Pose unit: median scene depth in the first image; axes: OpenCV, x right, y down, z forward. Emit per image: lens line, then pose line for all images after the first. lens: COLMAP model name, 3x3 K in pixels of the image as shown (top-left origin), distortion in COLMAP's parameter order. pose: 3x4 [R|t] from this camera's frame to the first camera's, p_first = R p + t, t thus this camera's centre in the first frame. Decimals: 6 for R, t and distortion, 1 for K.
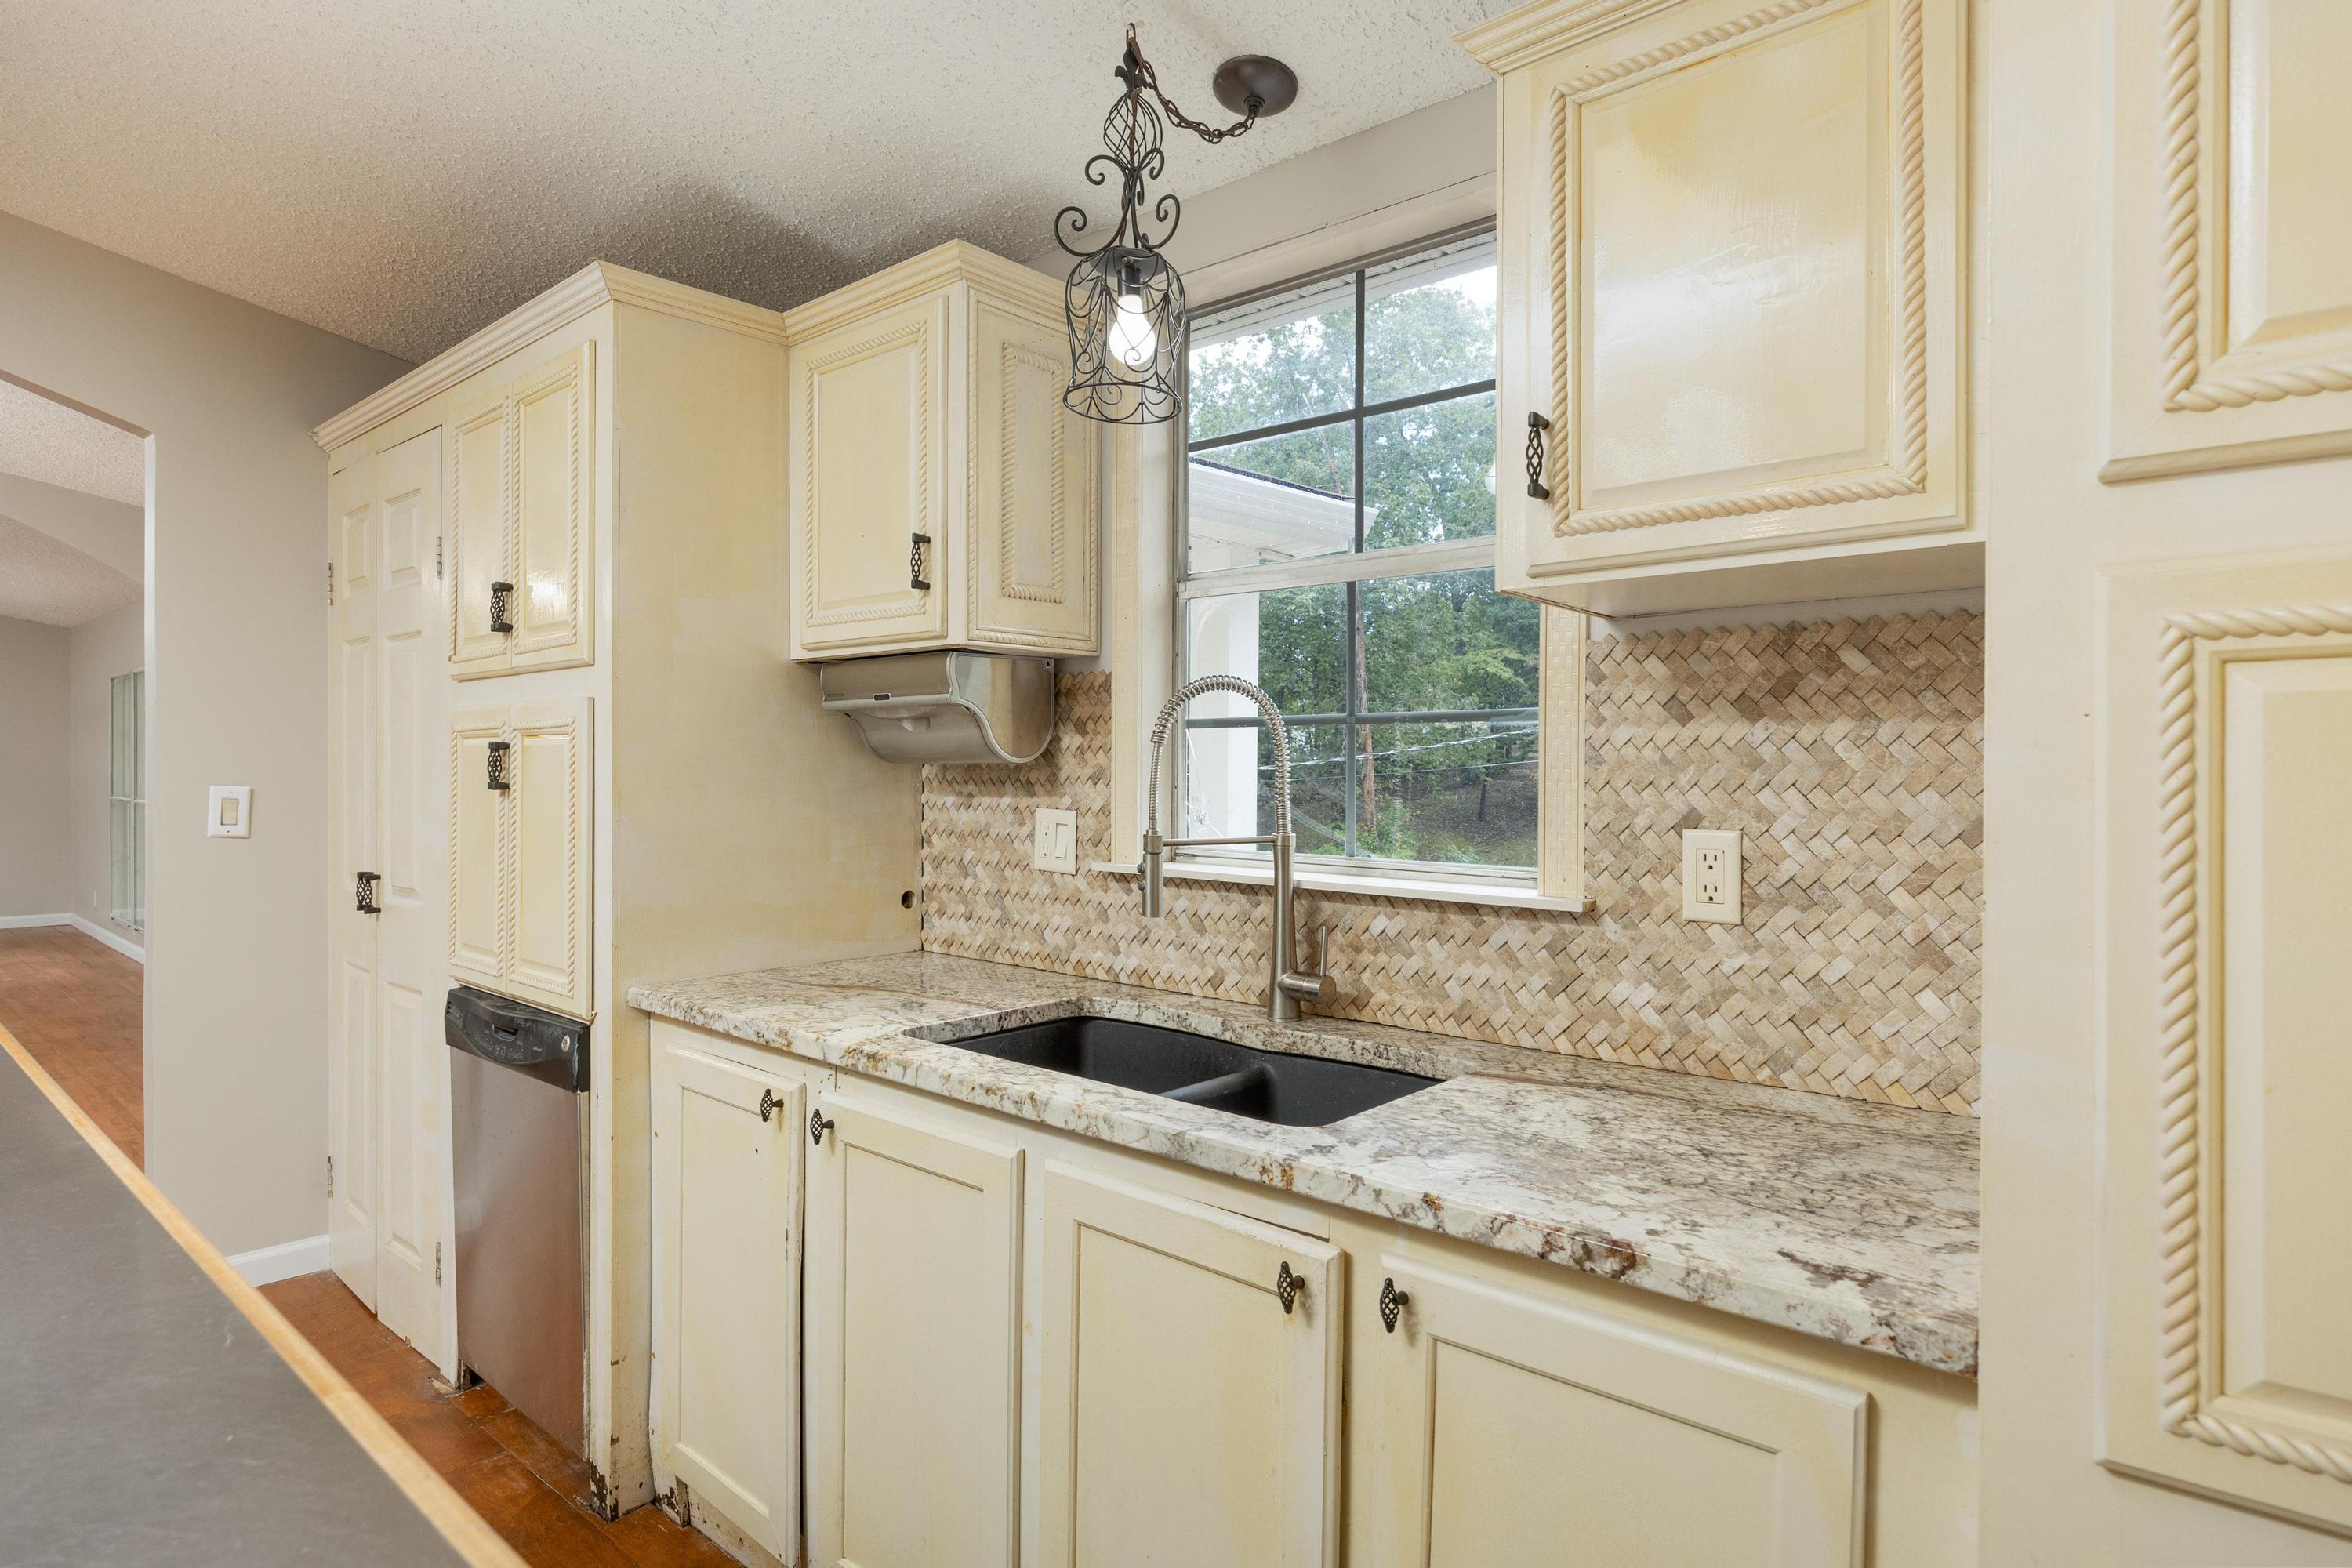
lens RADIAL K [[1255.5, 0, 1185.7], [0, 1255.5, 767.3], [0, 0, 1]] dist [-0.002686, -0.000042]
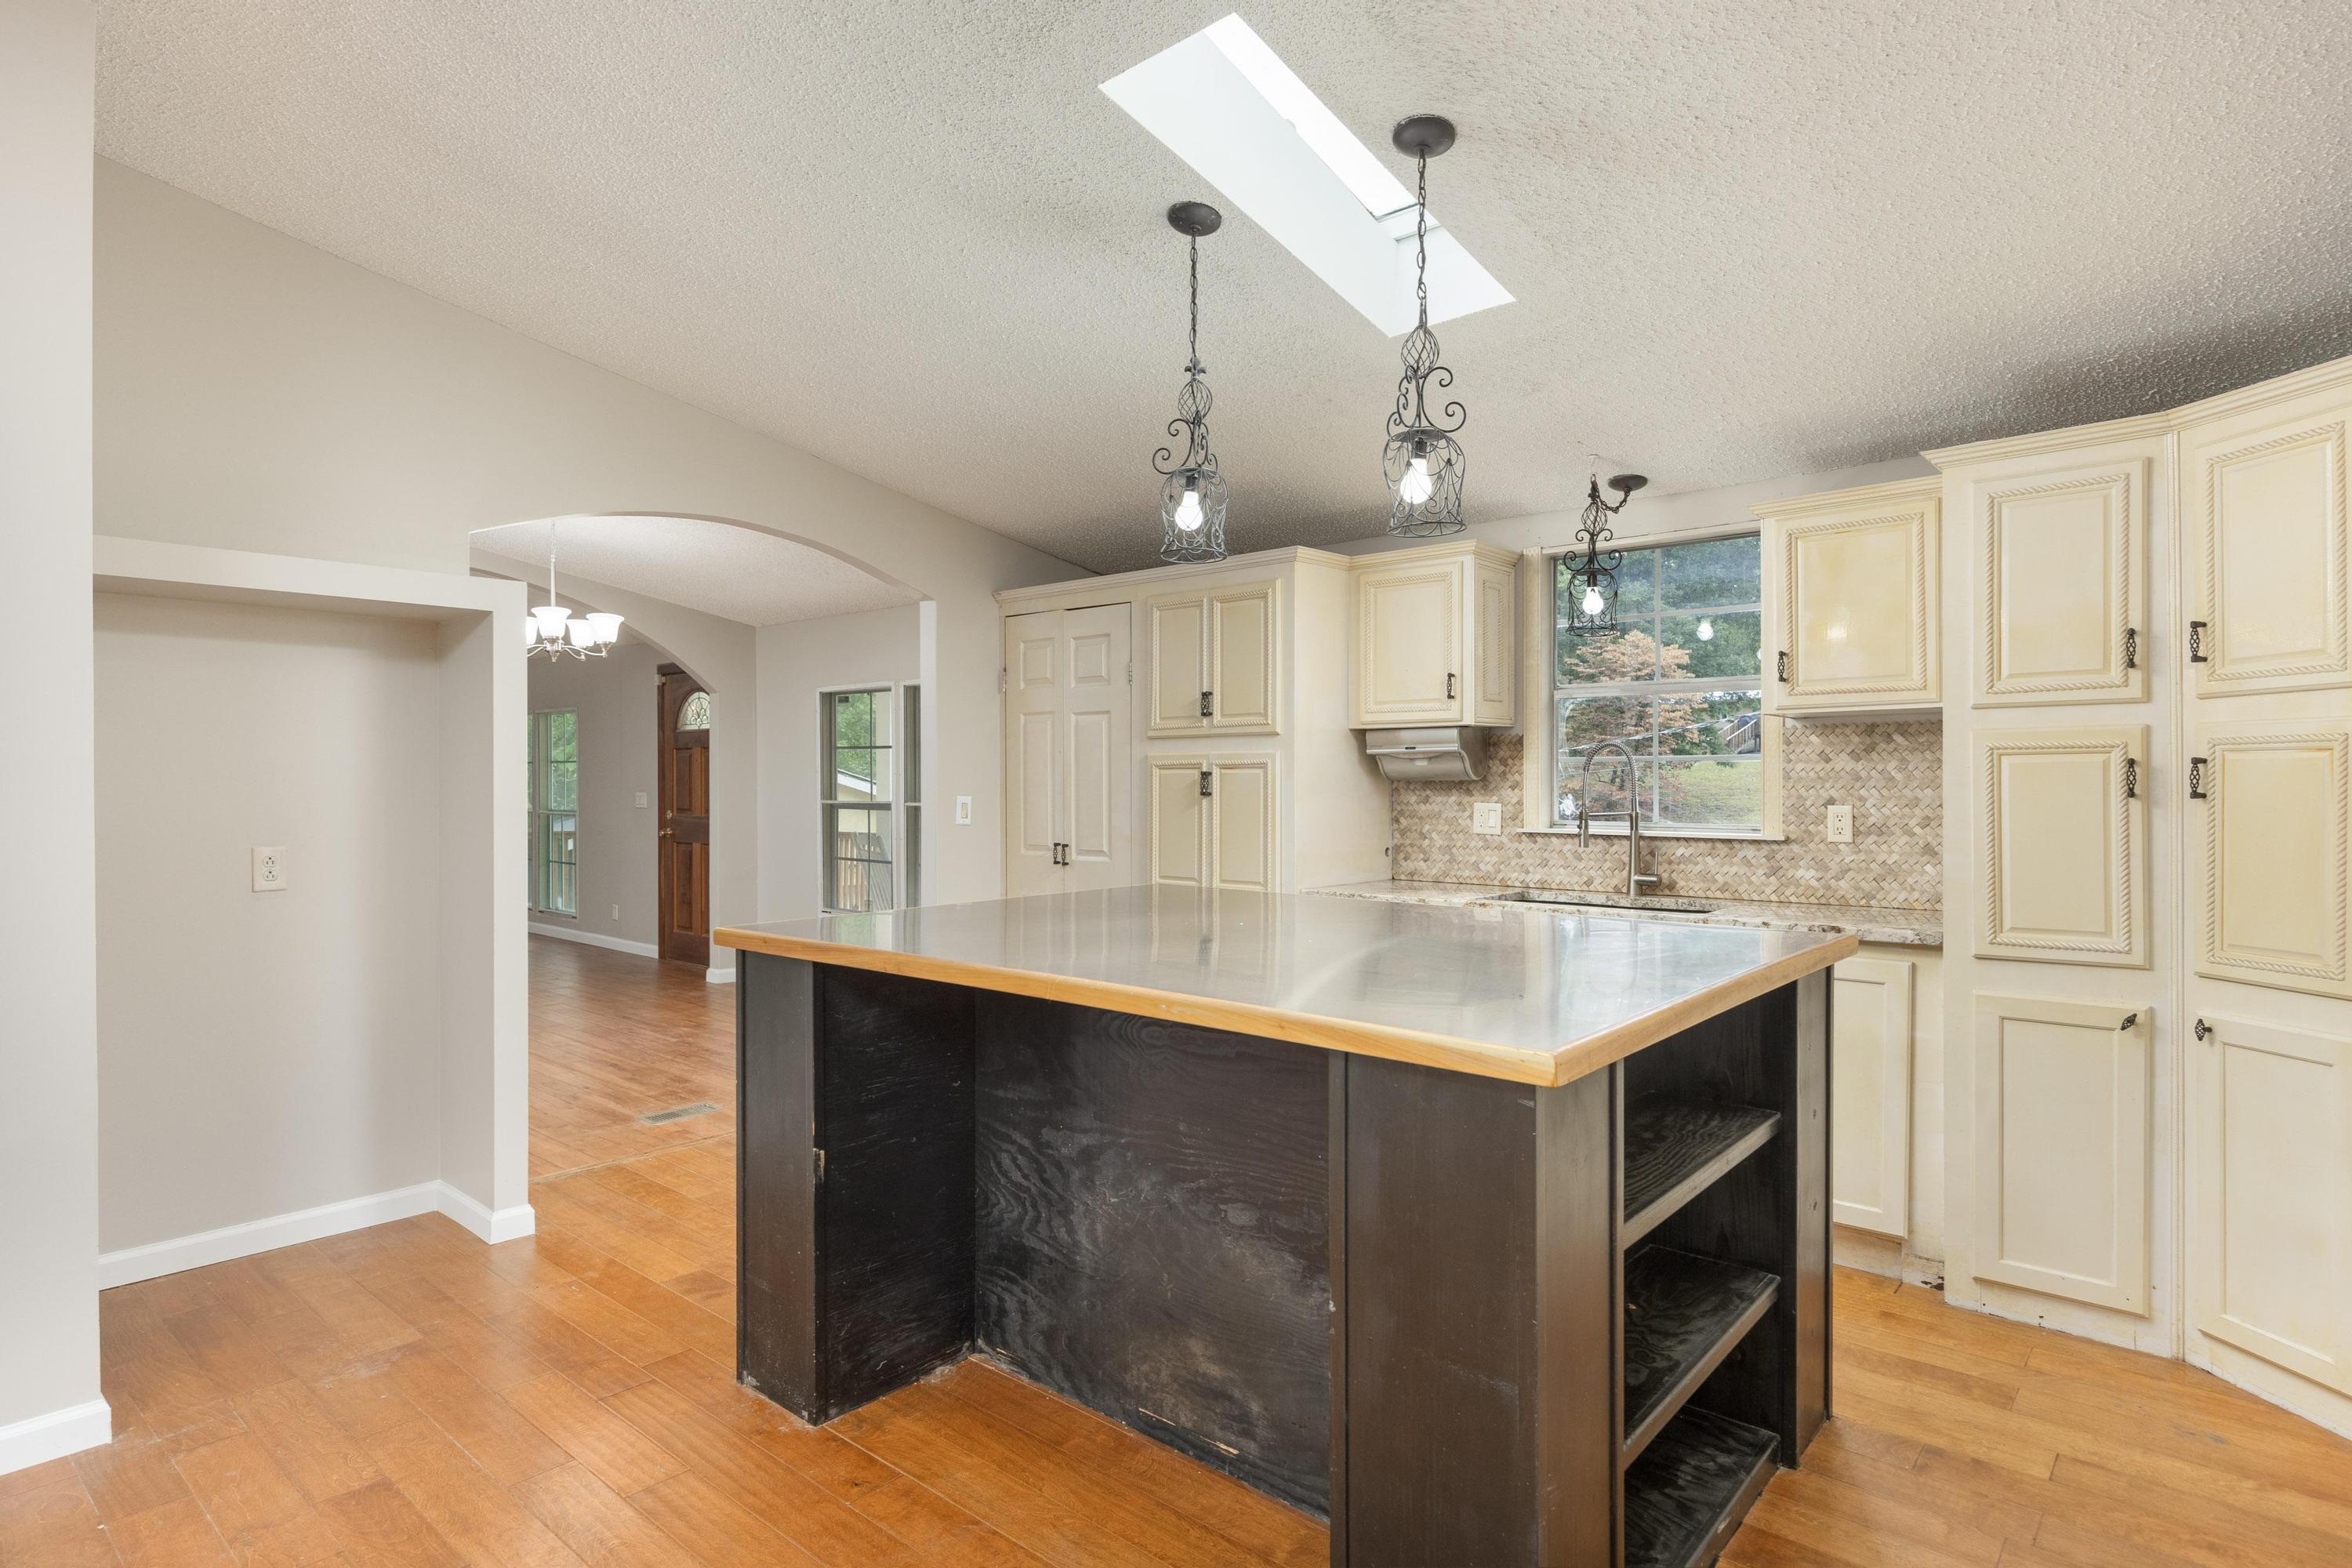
lens RADIAL K [[1255.5, 0, 1167.5], [0, 1255.5, 777.2], [0, 0, 1]] dist [-0.002686, -0.000042]
pose [[0.999920, -0.009576, -0.008215, -0.850167], [0.009580, 0.999954, 0.000449, -0.018559], [0.008210, -0.000528, 0.999966, -1.425291]]
